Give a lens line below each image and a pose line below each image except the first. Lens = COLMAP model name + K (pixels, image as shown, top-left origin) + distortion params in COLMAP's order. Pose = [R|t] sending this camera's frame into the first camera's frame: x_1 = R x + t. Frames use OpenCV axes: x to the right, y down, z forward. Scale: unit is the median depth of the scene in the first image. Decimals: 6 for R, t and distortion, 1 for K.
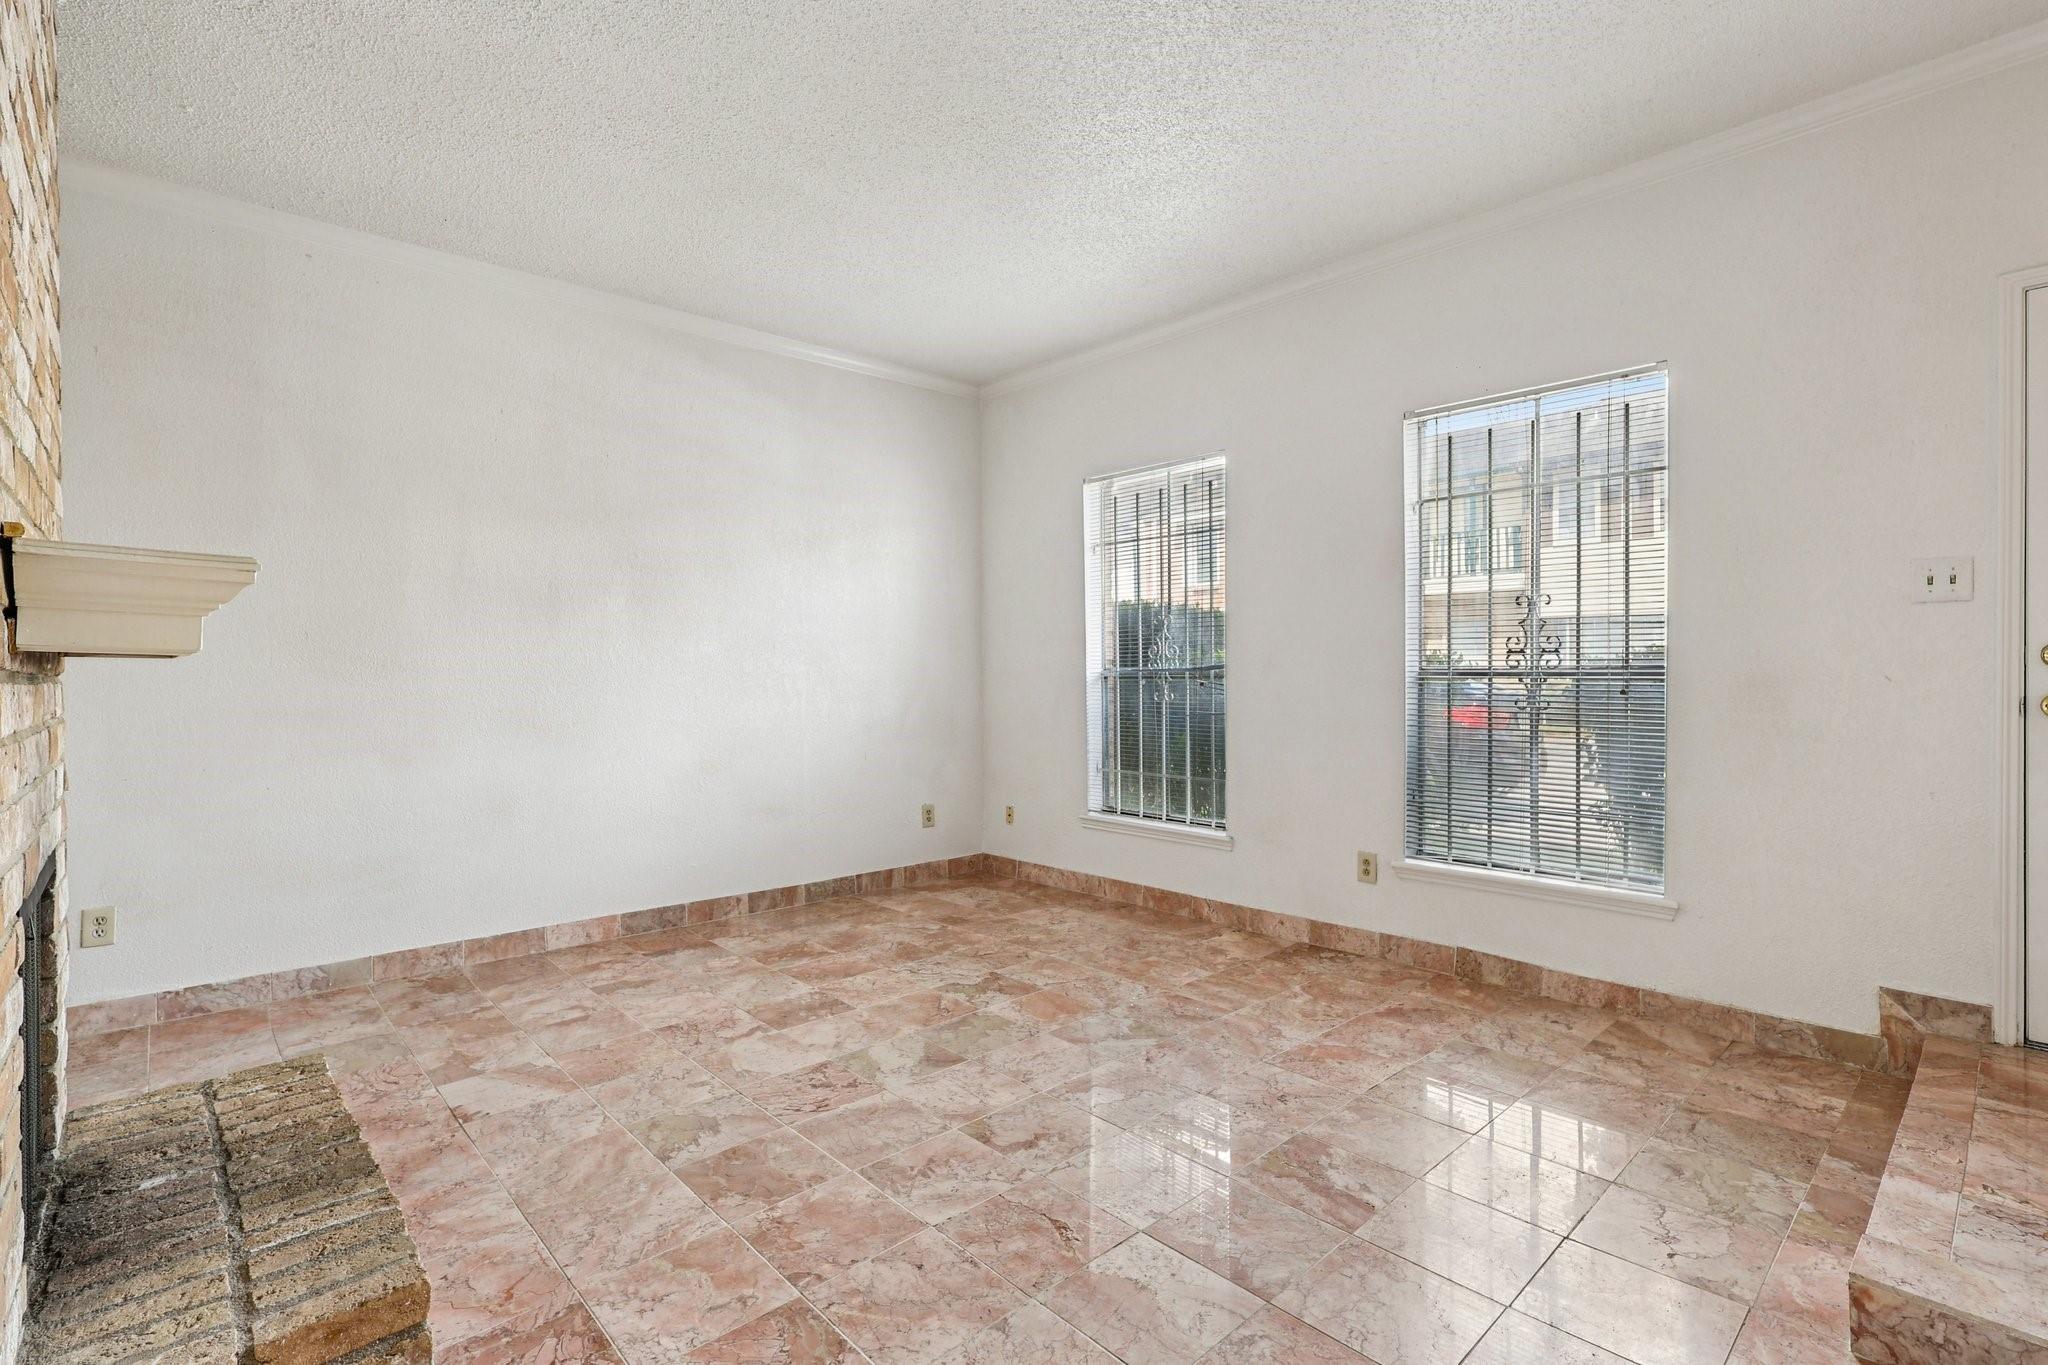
lens RADIAL K [[949.9, 0, 1026.6], [0, 949.9, 677.6], [0, 0, 1]] dist [0.032569, 0.000268]
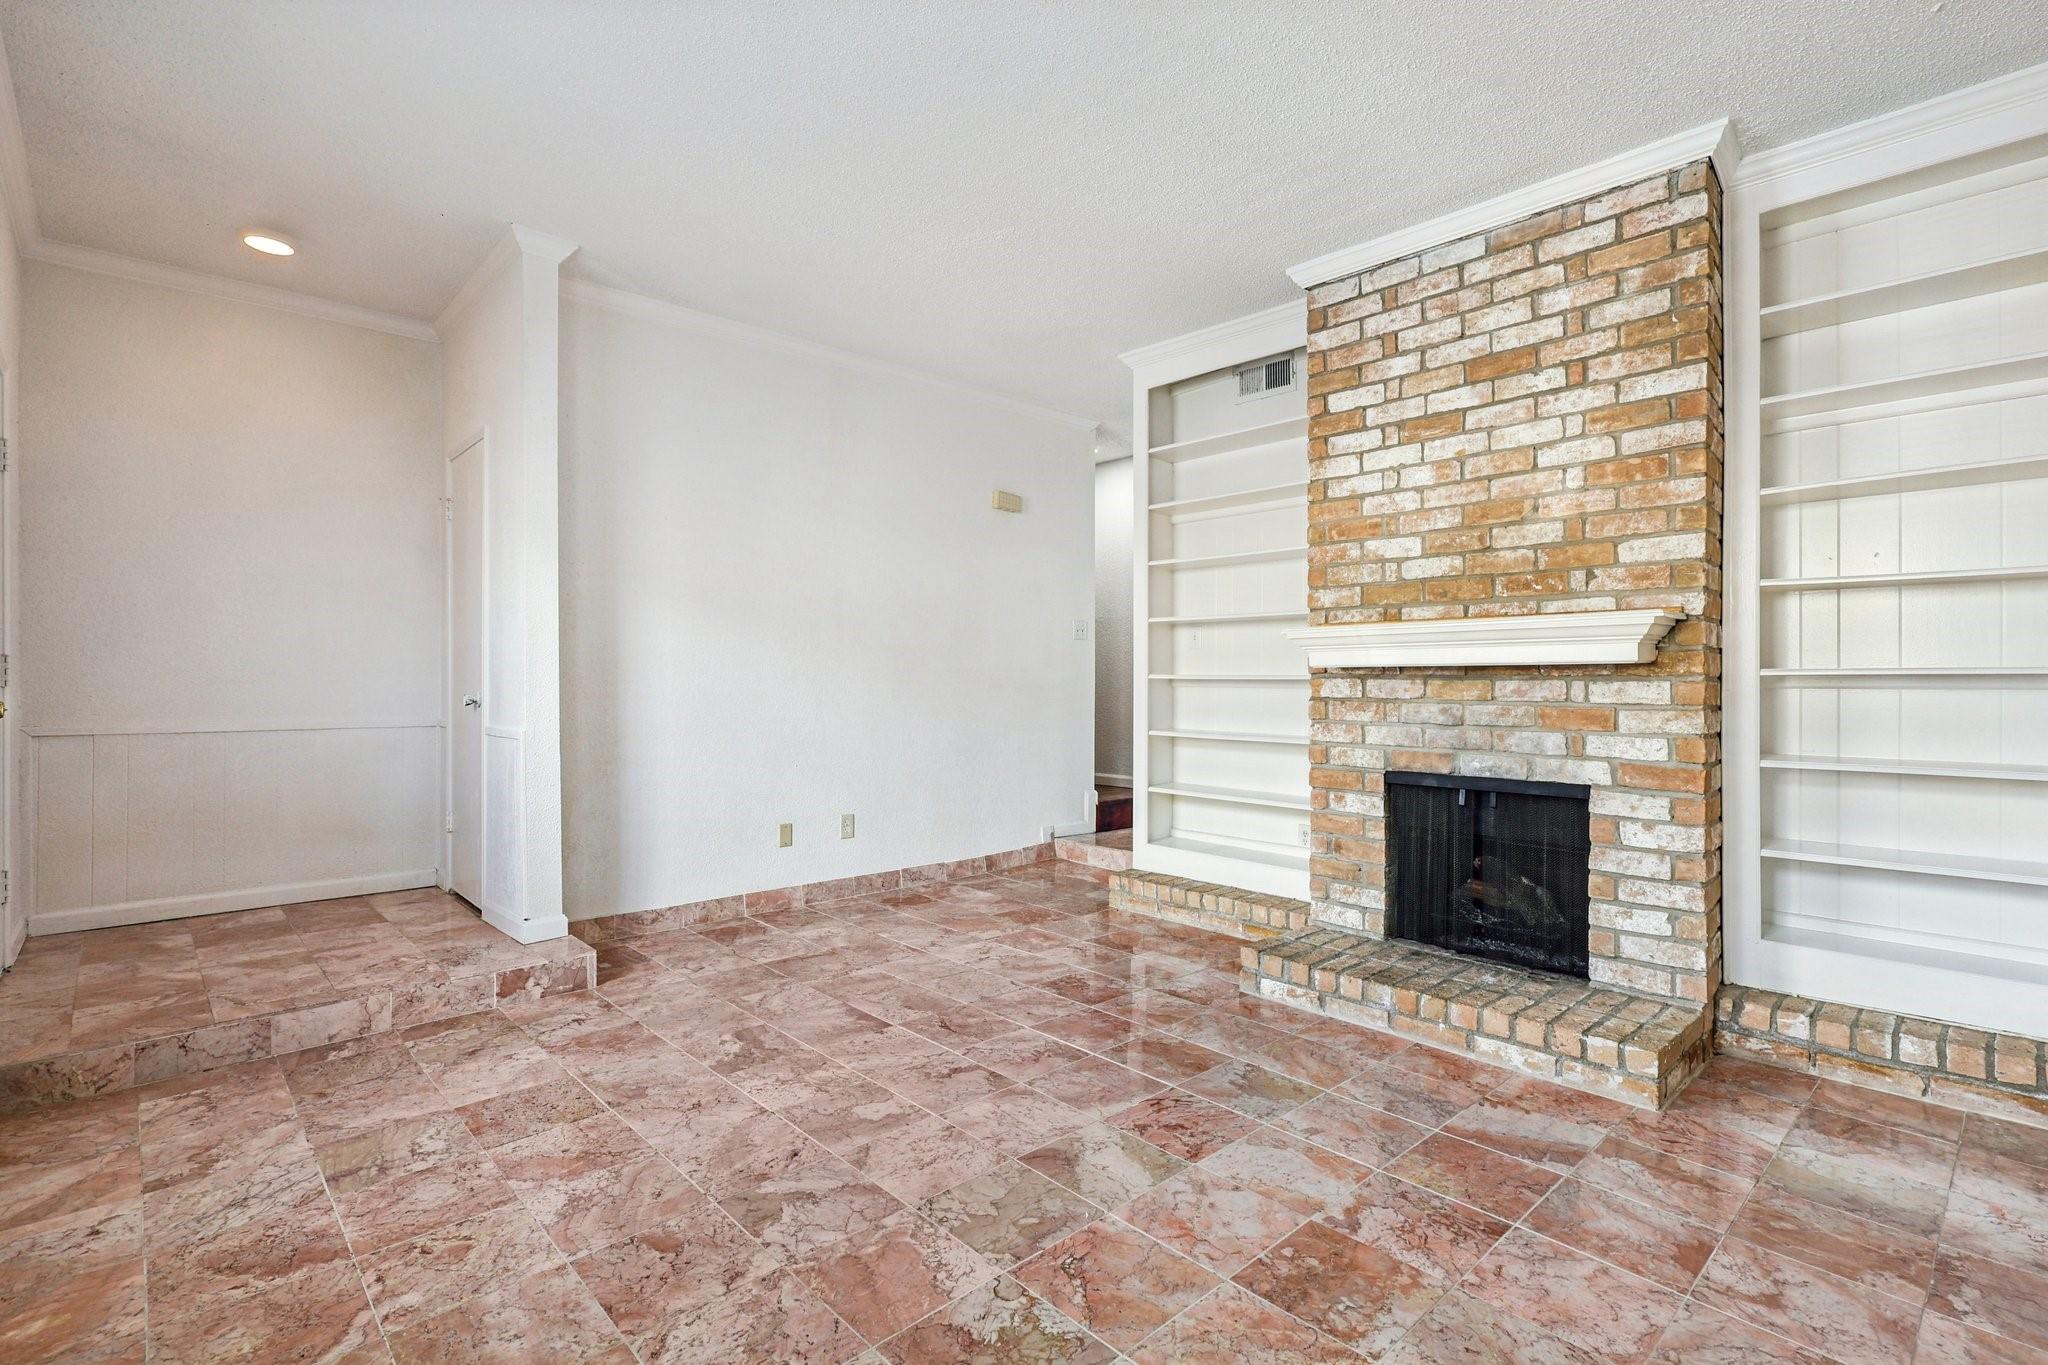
lens RADIAL K [[949.9, 0, 1020.9], [0, 949.9, 678.8], [0, 0, 1]] dist [0.032569, 0.000268]
pose [[-0.999986, 0.004466, 0.002662, -0.067976], [0.004488, 0.999954, 0.008524, -0.009010], [-0.002624, 0.008536, -0.999960, 1.802477]]
